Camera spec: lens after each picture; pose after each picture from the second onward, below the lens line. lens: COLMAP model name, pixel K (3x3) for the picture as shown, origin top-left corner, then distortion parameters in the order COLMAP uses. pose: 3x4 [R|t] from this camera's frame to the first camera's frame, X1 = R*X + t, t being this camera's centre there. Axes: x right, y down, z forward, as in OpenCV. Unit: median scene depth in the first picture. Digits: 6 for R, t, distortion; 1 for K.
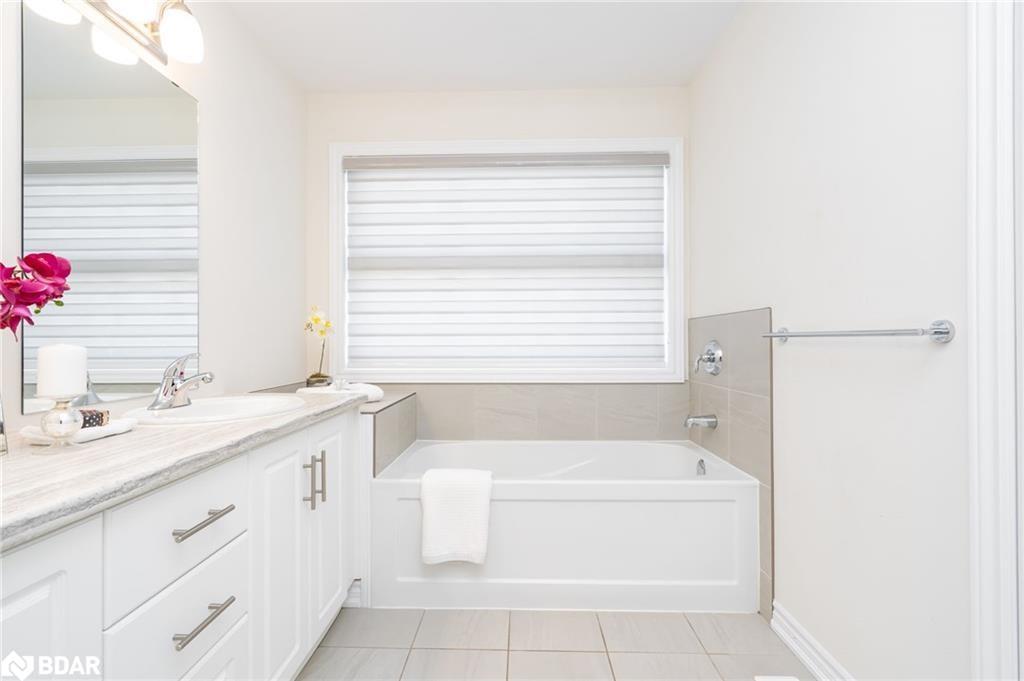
lens RADIAL K [[461.1, 0, 509.5], [0, 461.1, 337.5], [0, 0, 1]] dist [-0.000241, 0.000083]
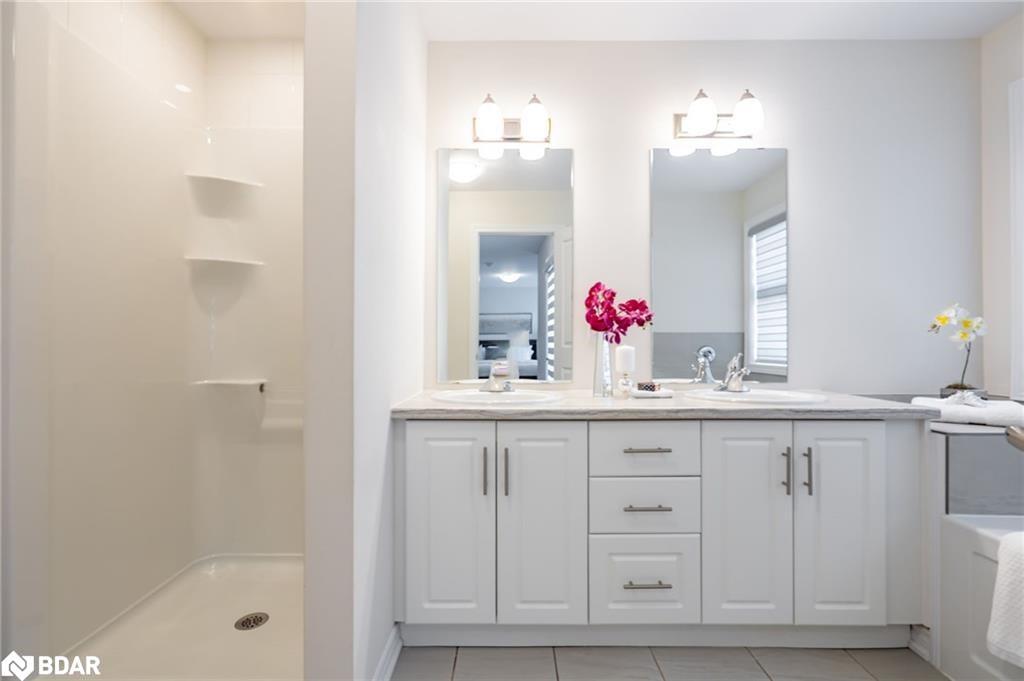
lens RADIAL K [[461.1, 0, 513.0], [0, 461.1, 344.8], [0, 0, 1]] dist [-0.000241, 0.000083]
pose [[0.033908, -0.004204, -0.999416, 0.493434], [0.006140, 0.999973, -0.003998, 0.007918], [0.999406, -0.006001, 0.033932, 0.219831]]
